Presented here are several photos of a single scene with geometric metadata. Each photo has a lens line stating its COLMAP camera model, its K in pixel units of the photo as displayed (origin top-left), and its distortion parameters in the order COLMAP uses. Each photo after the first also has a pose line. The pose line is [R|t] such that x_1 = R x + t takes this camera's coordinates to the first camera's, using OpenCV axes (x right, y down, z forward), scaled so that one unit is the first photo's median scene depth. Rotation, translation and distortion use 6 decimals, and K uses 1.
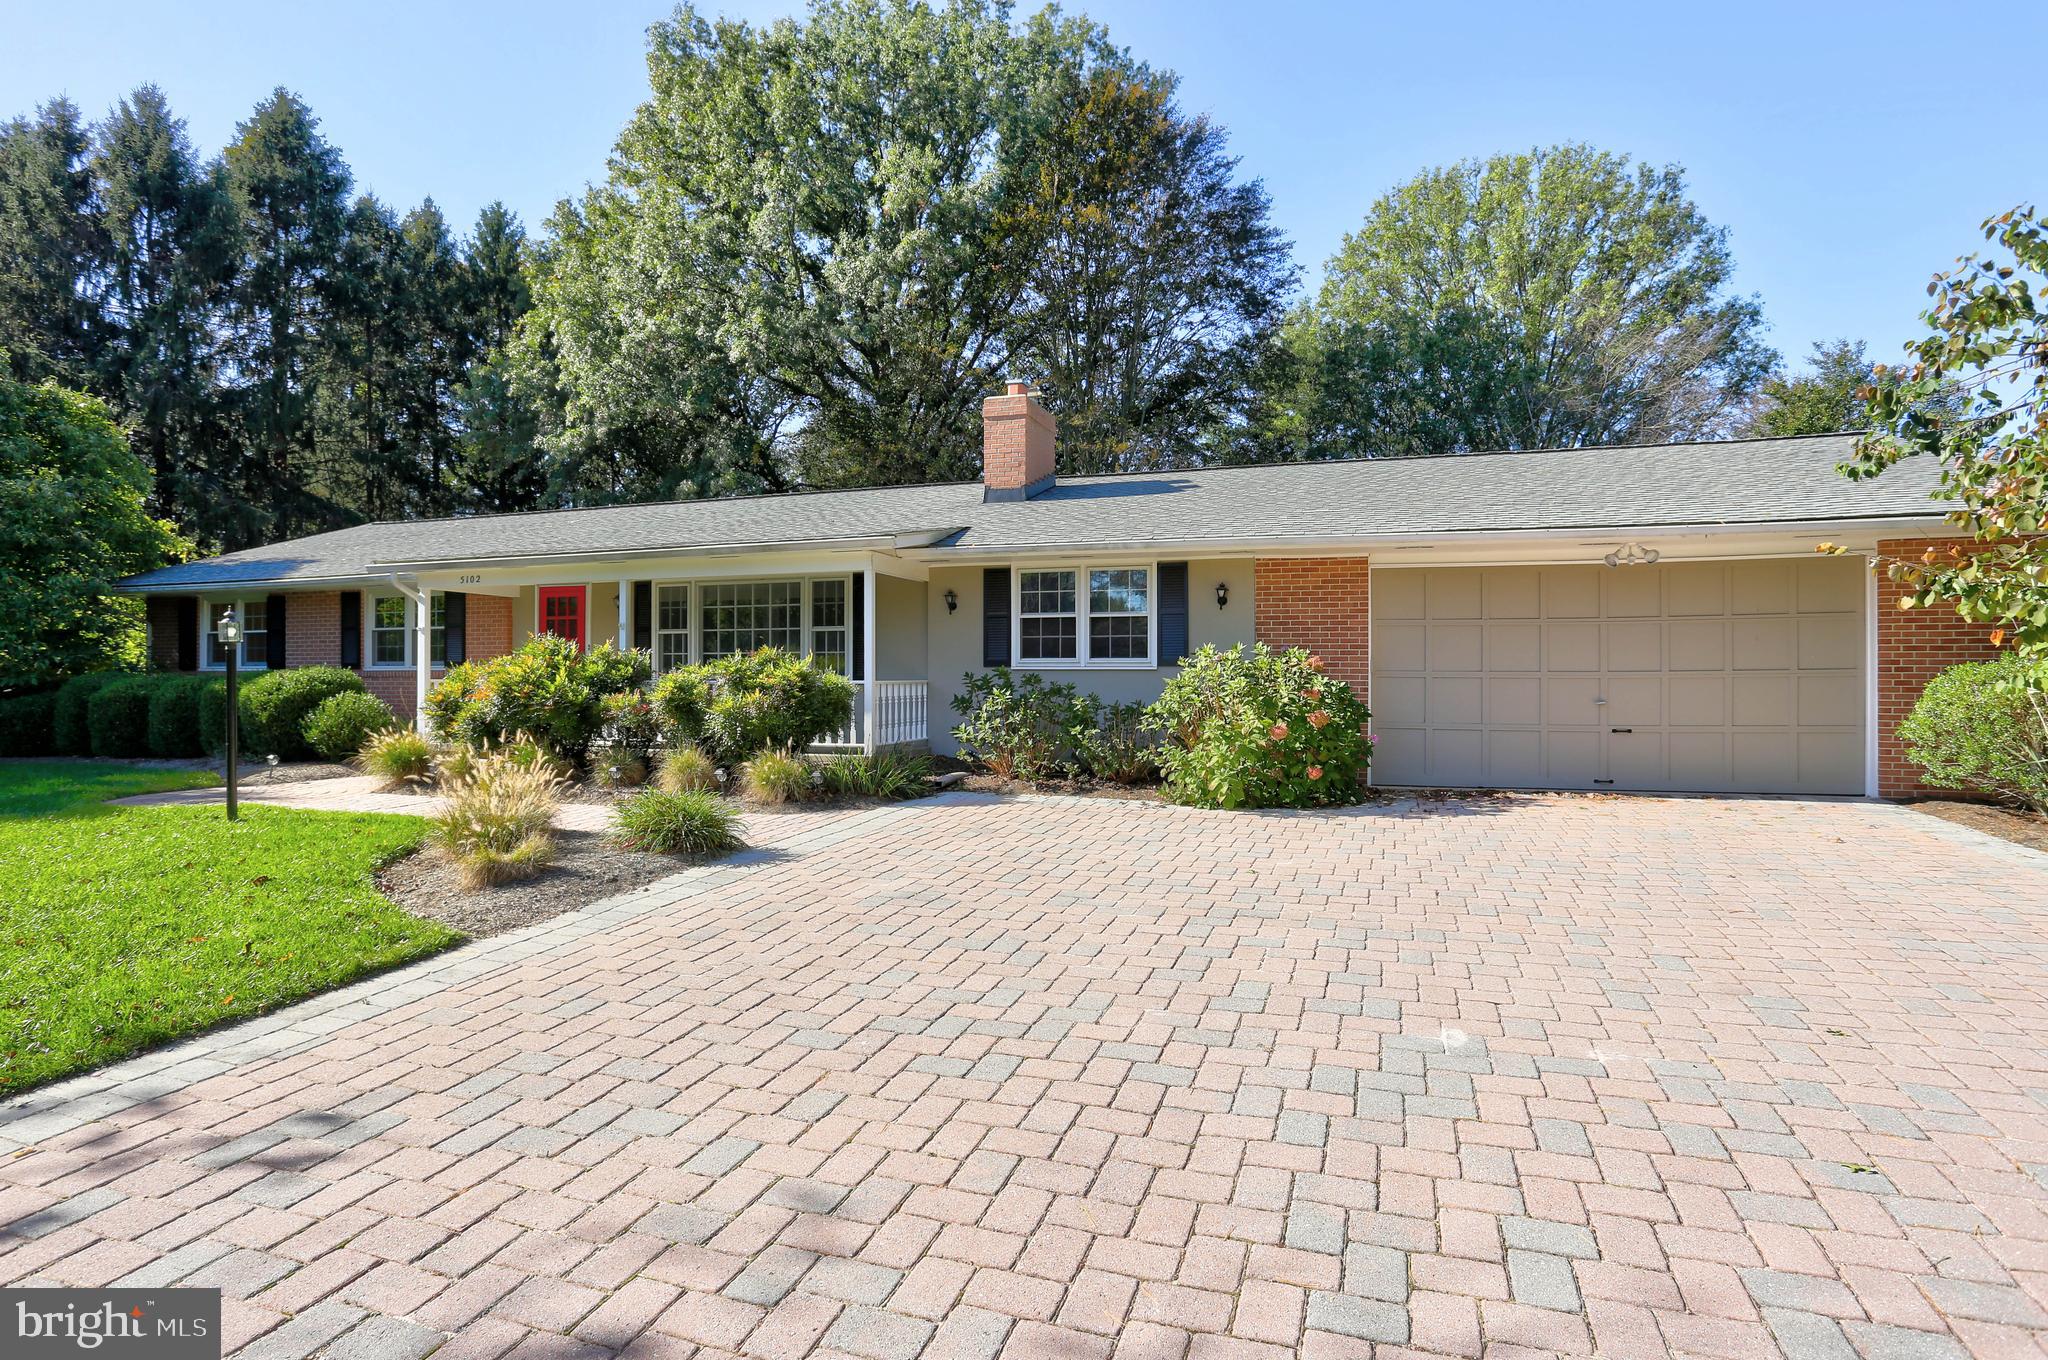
lens RADIAL K [[1034.3, 0, 1059.9], [0, 1034.3, 687.1], [0, 0, 1]] dist [-0.034482, -0.000334]
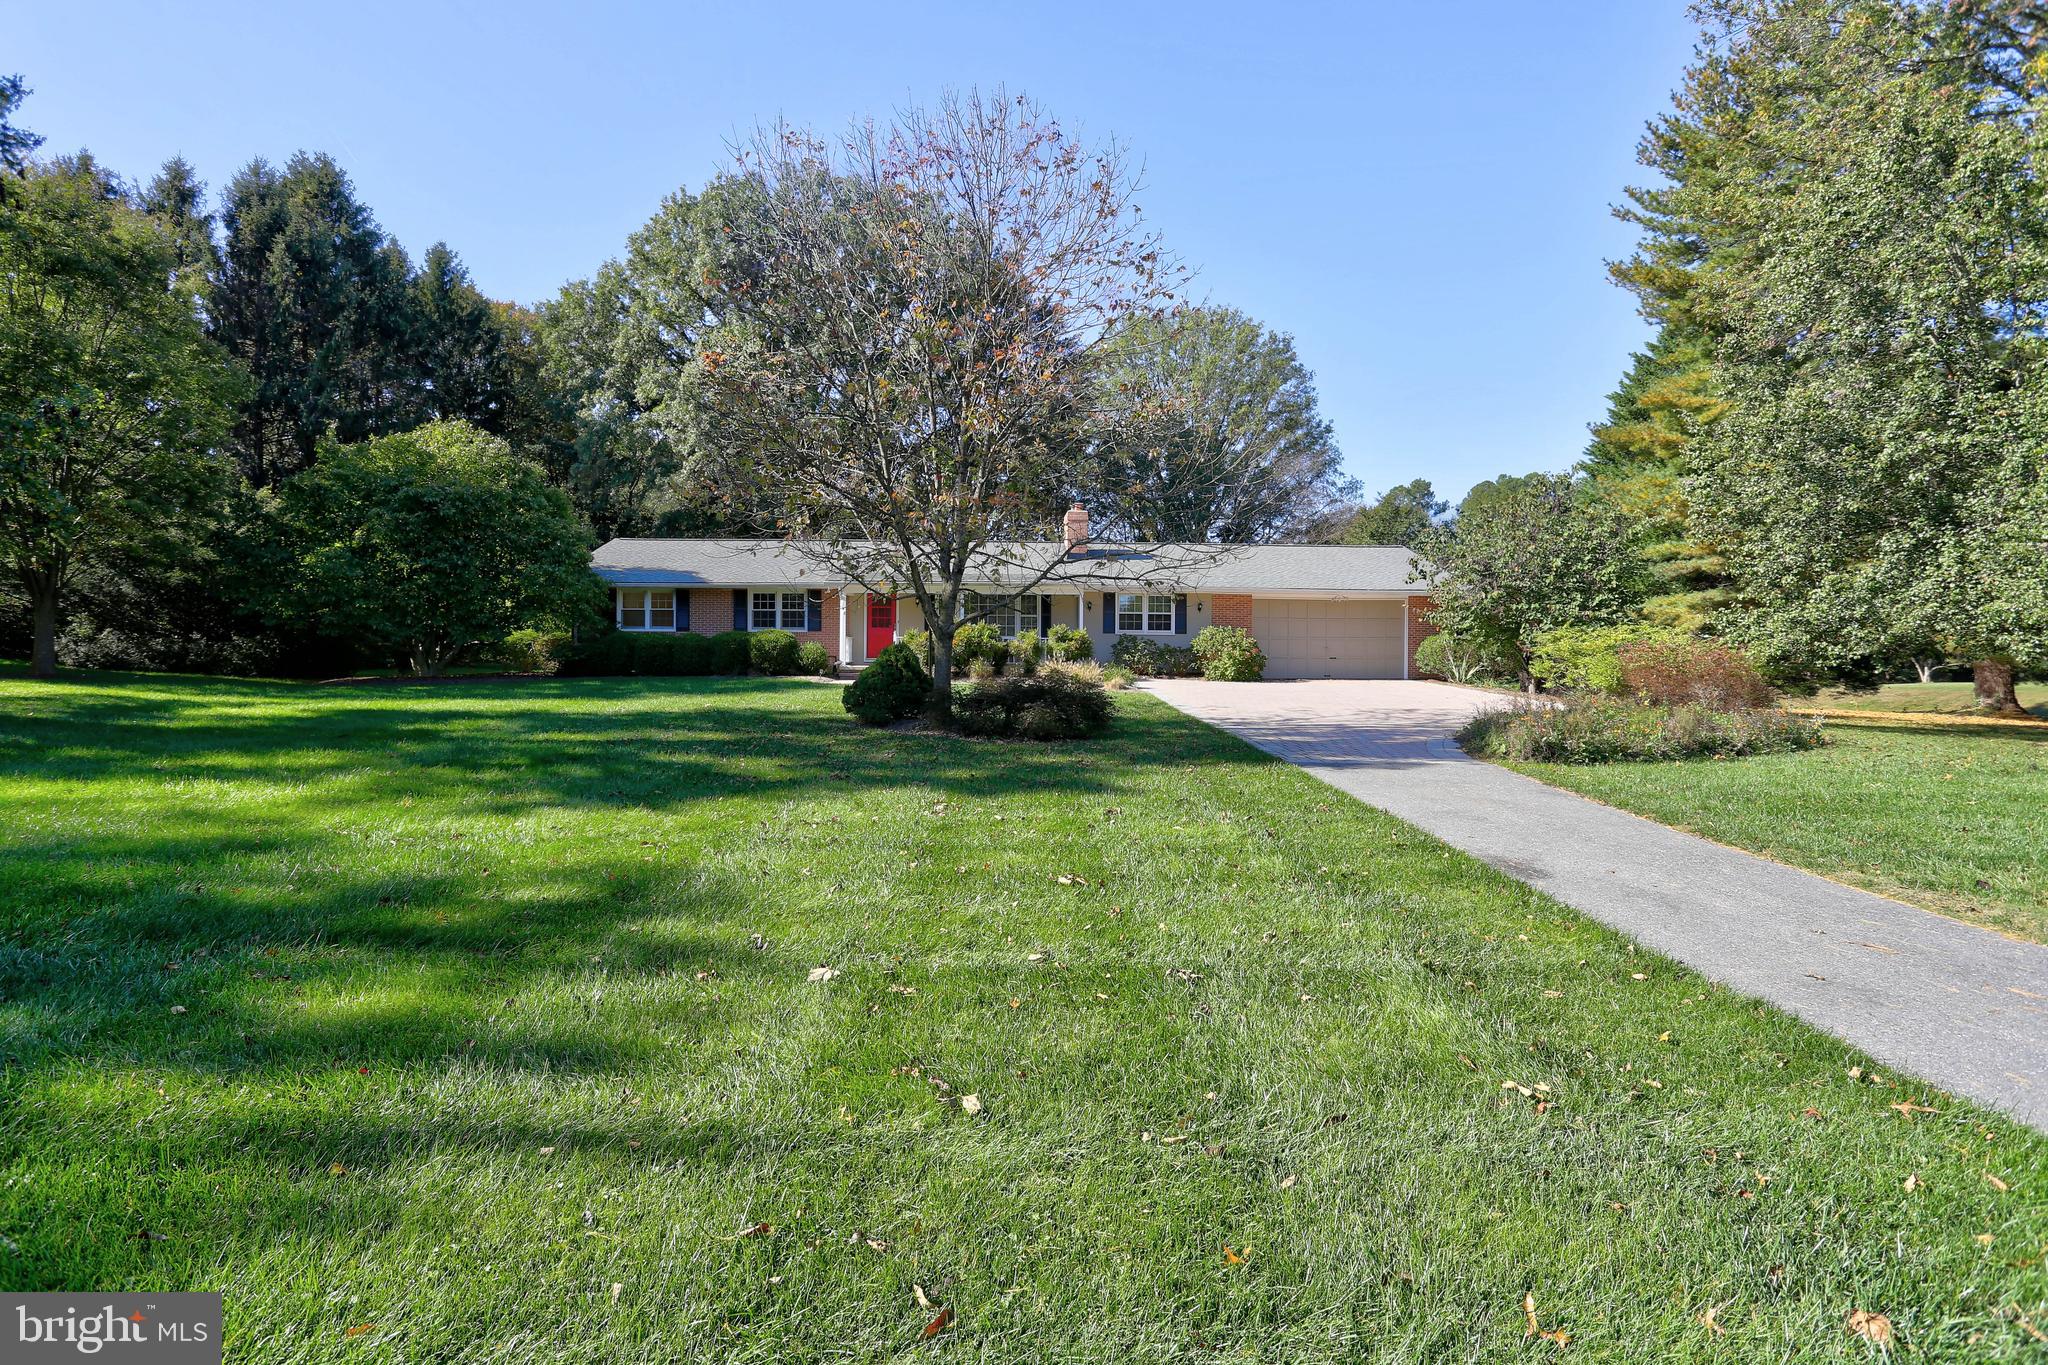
lens RADIAL K [[990.2, 0, 1045.3], [0, 990.2, 676.3], [0, 0, 1]] dist [-0.044235, 0.011666]
pose [[0.935278, -0.004843, 0.353881, -0.962387], [-0.001945, 0.999821, 0.018822, 0.035487], [-0.353909, -0.018292, 0.935101, -1.063610]]
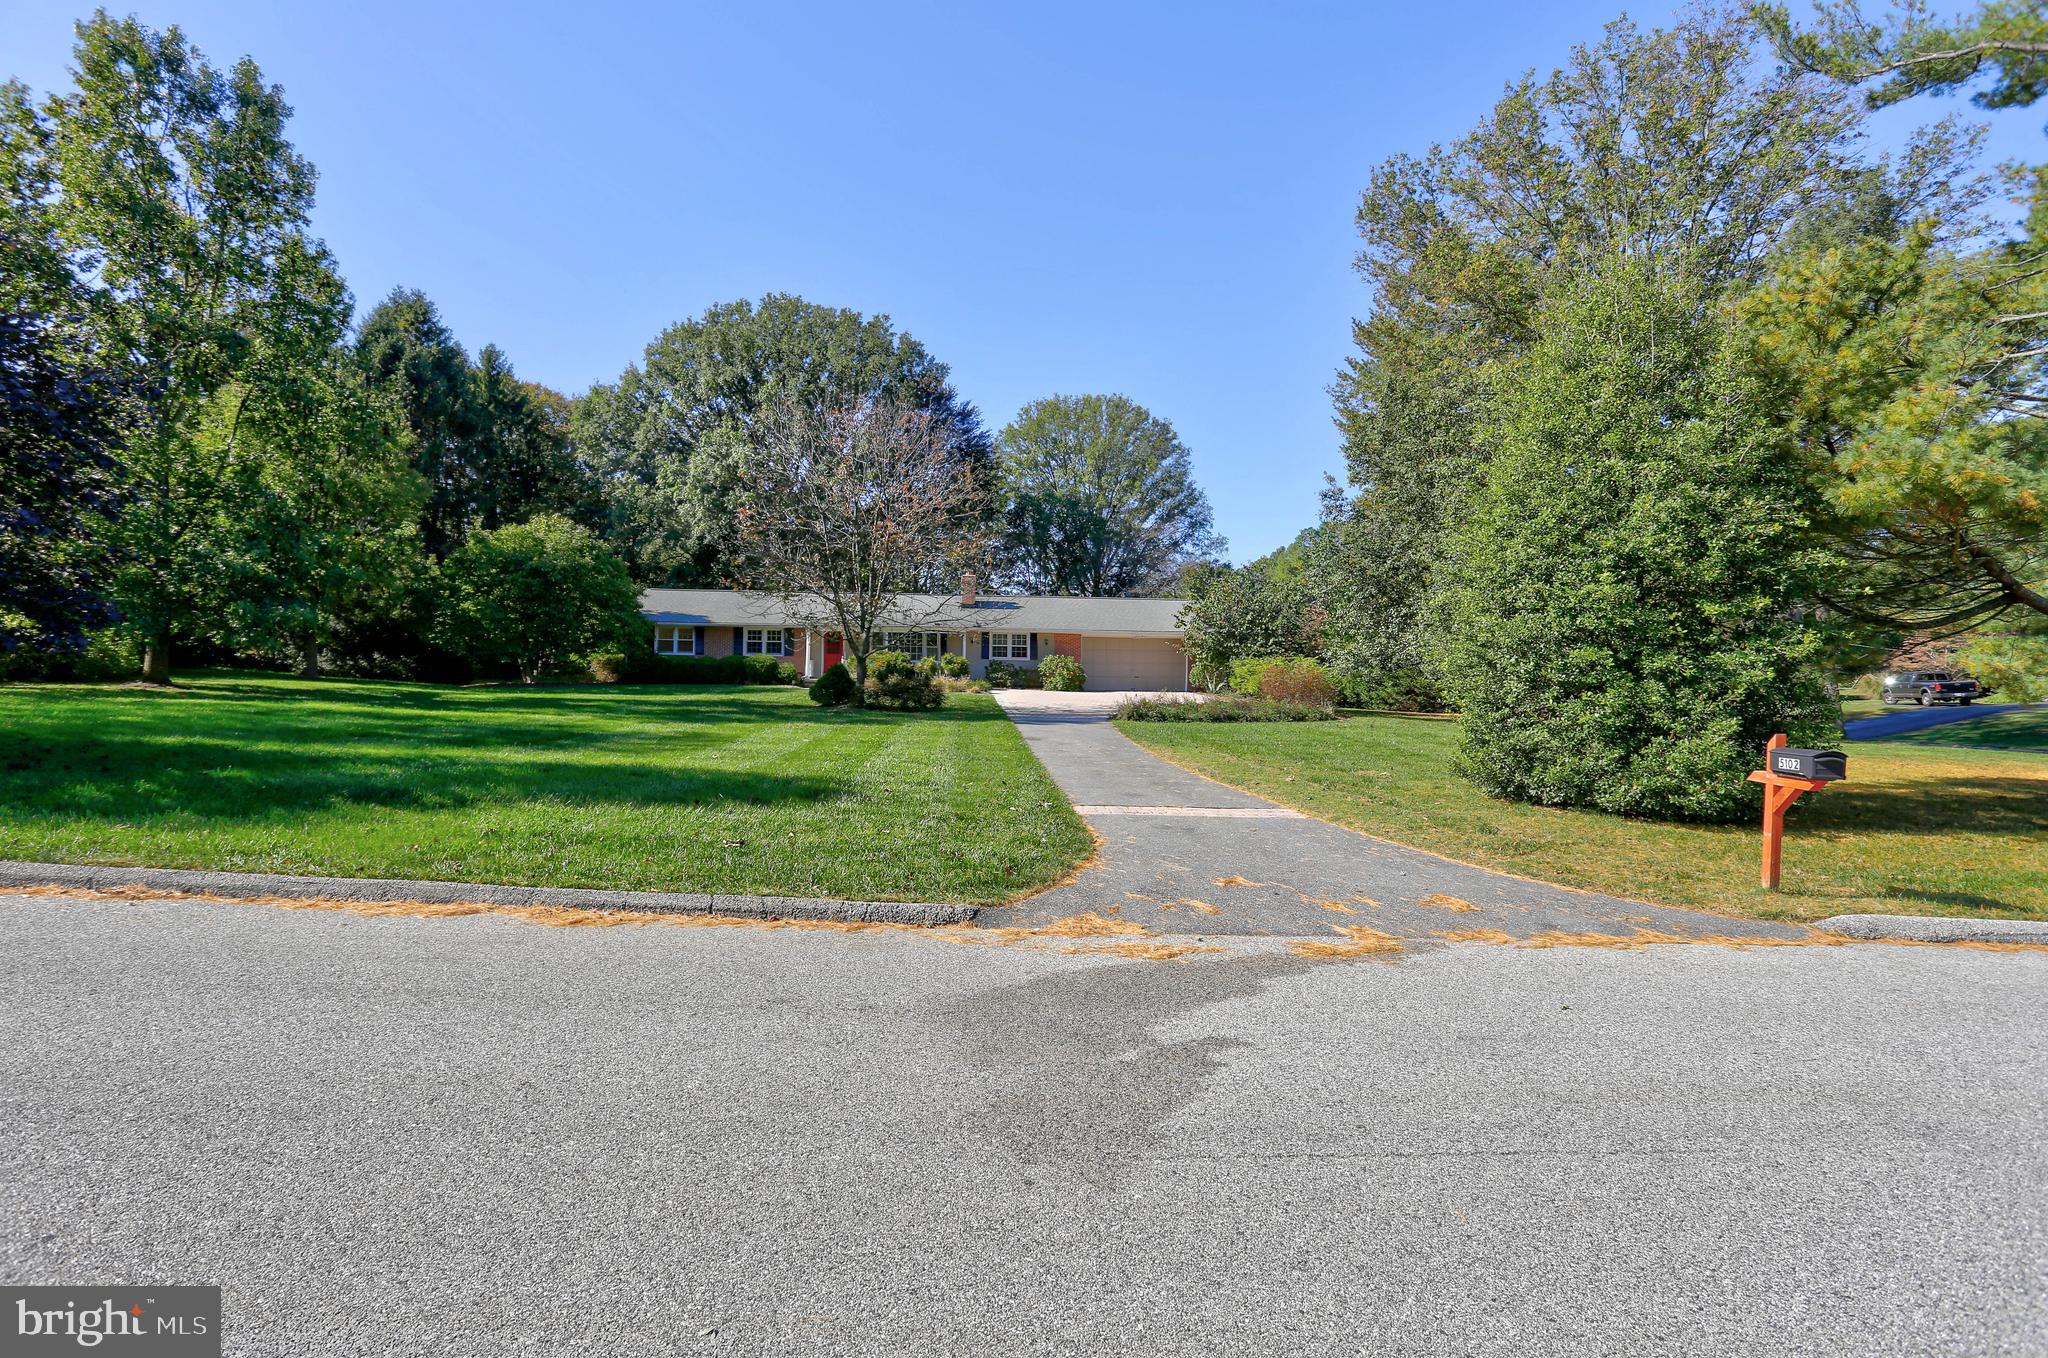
lens RADIAL K [[990.2, 0, 1034.4], [0, 990.2, 675.0], [0, 0, 1]] dist [-0.044235, 0.011666]
pose [[0.923252, 0.013498, 0.383957, -1.165916], [-0.012929, 0.999908, -0.004062, 0.045046], [-0.383977, -0.001214, 0.923342, -2.158196]]
